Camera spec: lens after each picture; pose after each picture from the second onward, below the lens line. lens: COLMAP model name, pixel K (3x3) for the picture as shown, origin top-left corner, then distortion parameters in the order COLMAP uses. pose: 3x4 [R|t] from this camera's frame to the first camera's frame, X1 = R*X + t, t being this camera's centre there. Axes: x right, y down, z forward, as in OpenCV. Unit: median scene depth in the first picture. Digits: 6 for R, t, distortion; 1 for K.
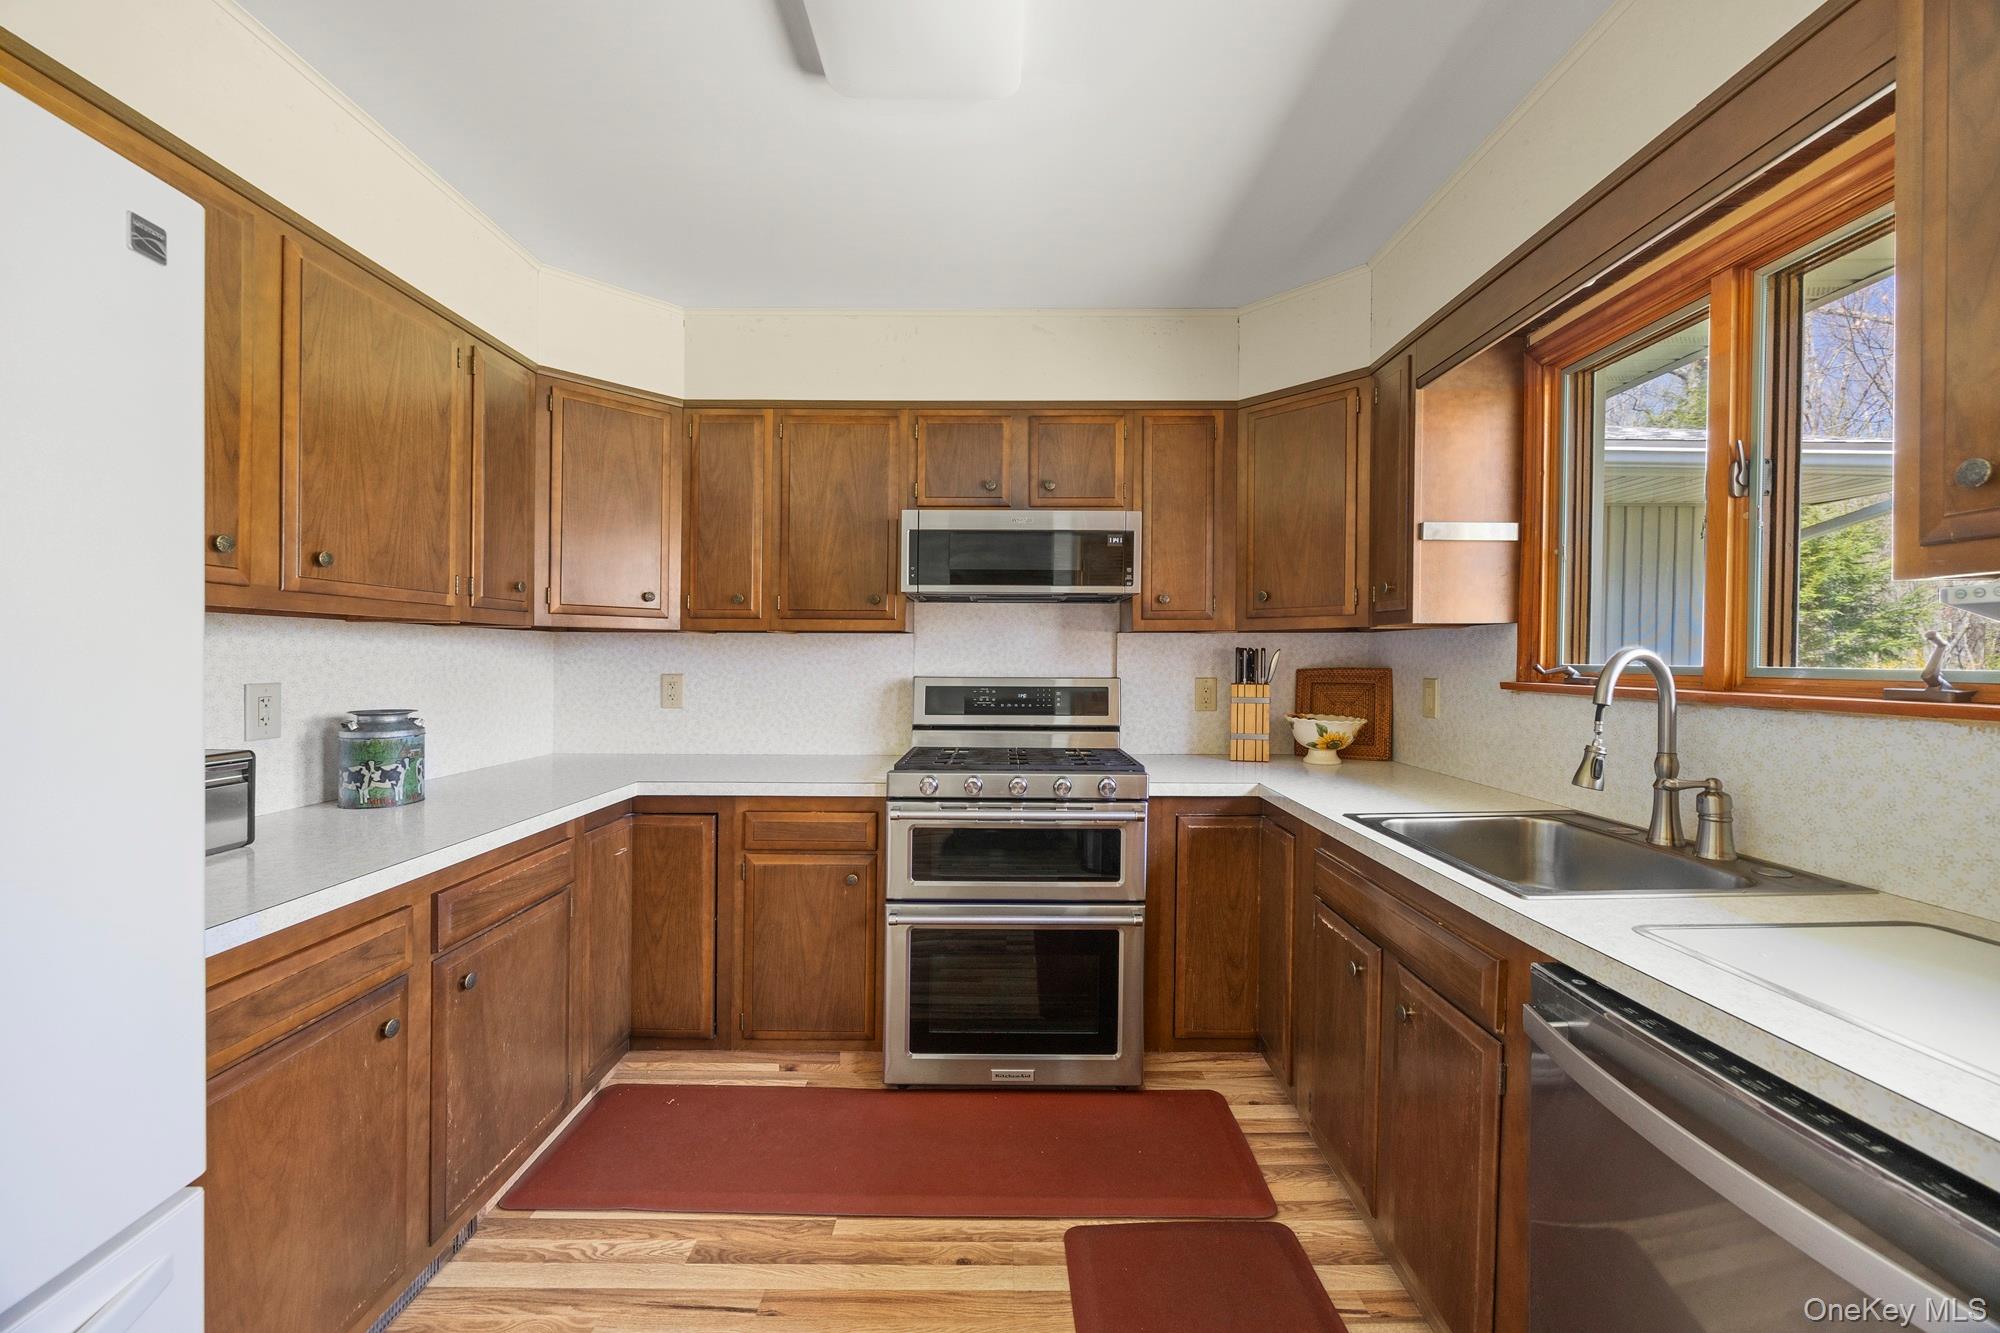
lens RADIAL K [[795.5, 0, 1001.1], [0, 795.5, 678.0], [0, 0, 1]] dist [0.003559, 0.000194]
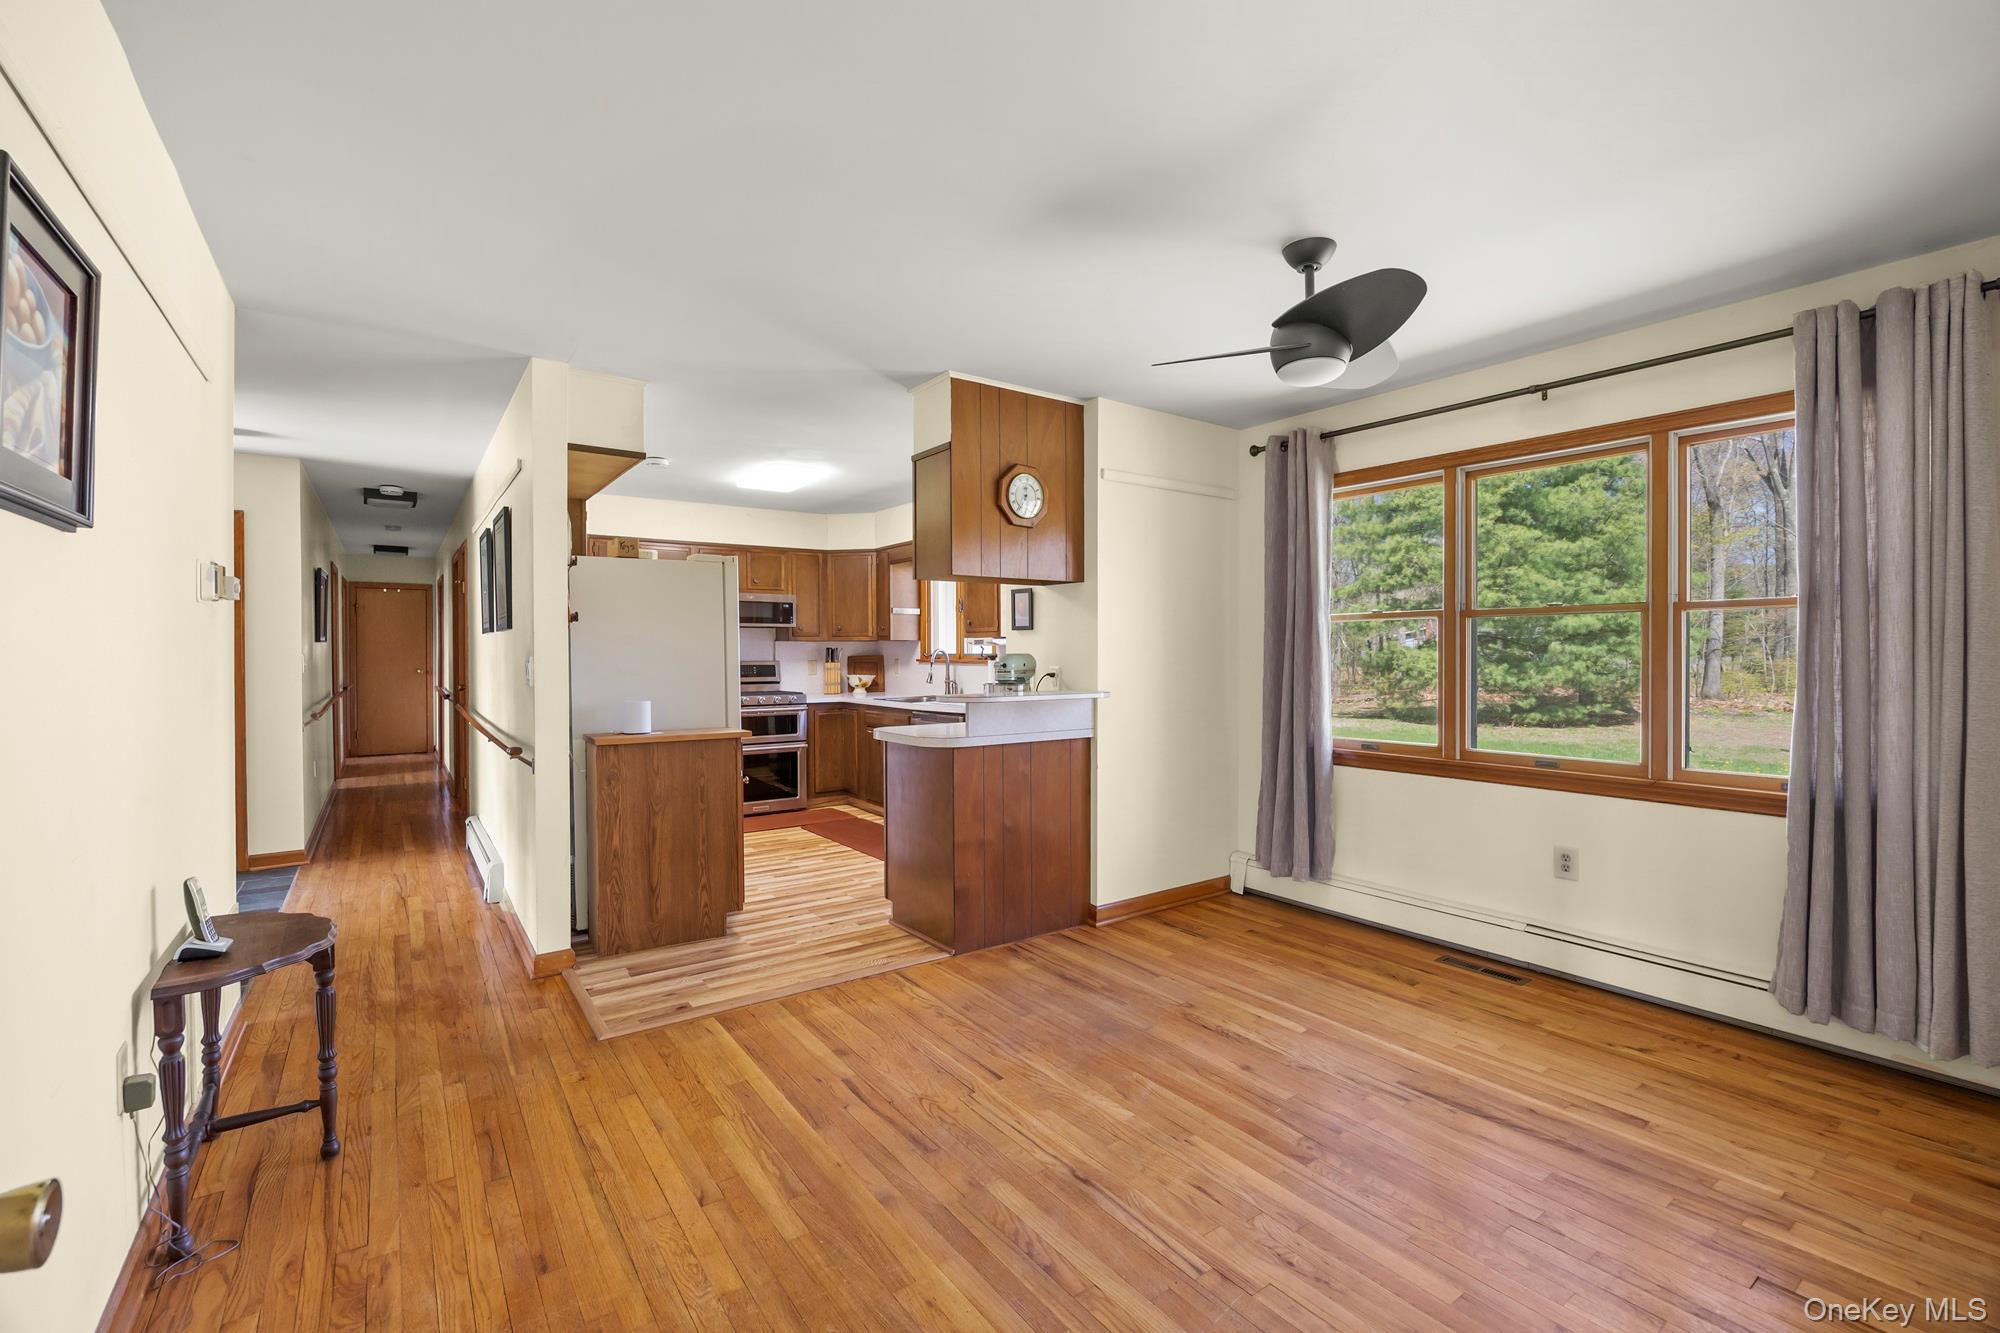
lens RADIAL K [[887.9, 0, 1007.8], [0, 887.9, 664.4], [0, 0, 1]] dist [-0.000747, -0.000027]
pose [[0.824949, -0.019412, 0.564874, -0.890910], [0.021187, 0.999770, 0.003416, 0.019428], [-0.564810, 0.009150, 0.825170, -1.771315]]
